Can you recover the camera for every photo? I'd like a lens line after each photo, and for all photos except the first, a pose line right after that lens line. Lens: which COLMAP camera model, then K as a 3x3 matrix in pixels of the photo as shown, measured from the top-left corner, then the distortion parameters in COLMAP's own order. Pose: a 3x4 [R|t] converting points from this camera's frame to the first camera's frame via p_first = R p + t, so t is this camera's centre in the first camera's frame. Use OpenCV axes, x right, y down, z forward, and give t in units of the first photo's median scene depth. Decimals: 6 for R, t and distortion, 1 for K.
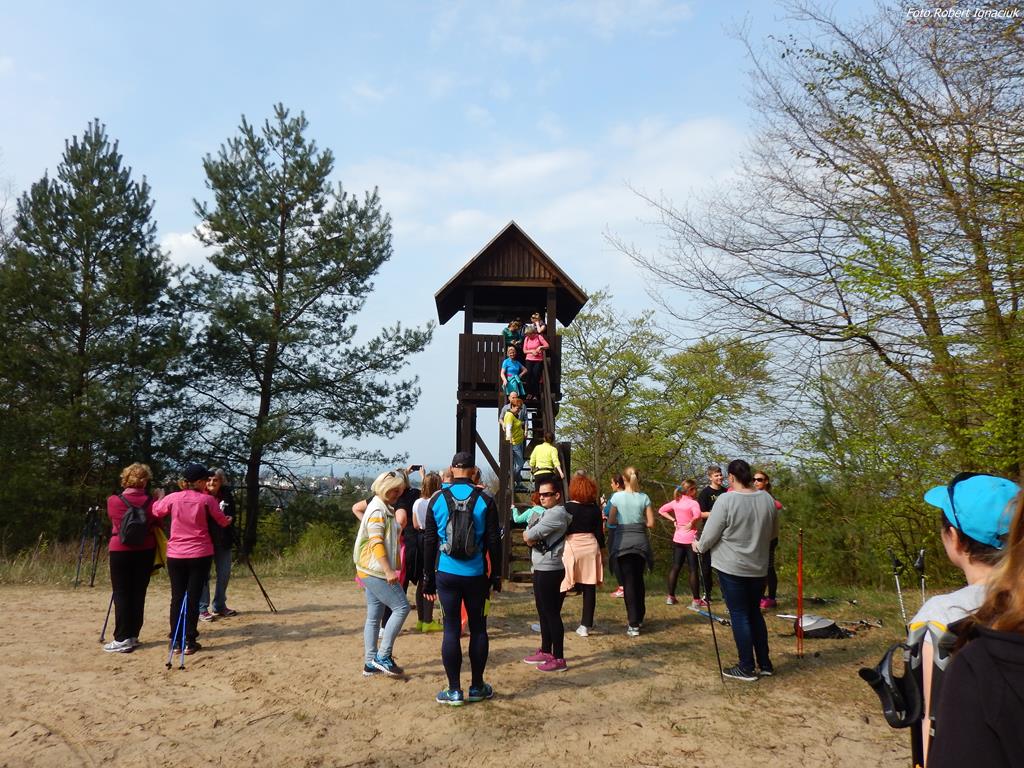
lens RADIAL K [[790.2, 0, 508.4], [0, 790.2, 366.9], [0, 0, 1]] dist [0.014238, 0.002313]
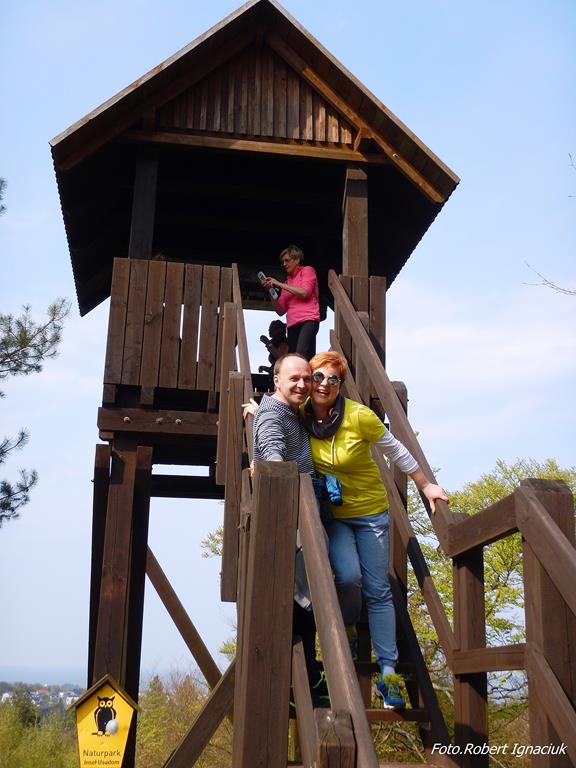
lens RADIAL K [[881.2, 0, 289.2], [0, 881.2, 378.0], [0, 0, 1]] dist [-0.008881, 0.000000]
pose [[0.994613, 0.037011, 0.096828, -0.015434], [-0.017486, 0.980604, -0.195216, 0.077161], [-0.102175, 0.192471, 0.975969, 0.500213]]
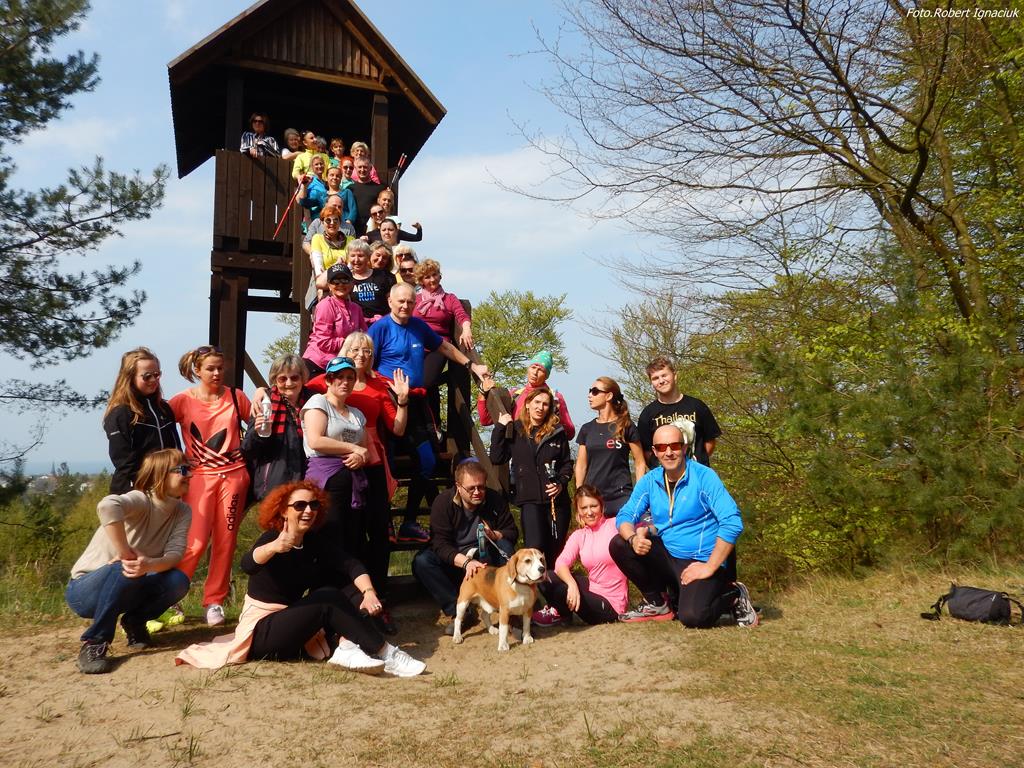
lens RADIAL K [[722.1, 0, 512.8], [0, 722.1, 379.3], [0, 0, 1]] dist [-0.005566, -0.003430]
pose [[0.940208, 0.006992, 0.340530, -0.031261], [-0.013217, 0.999785, 0.015963, 0.090884], [-0.340345, -0.019509, 0.940098, 0.375242]]
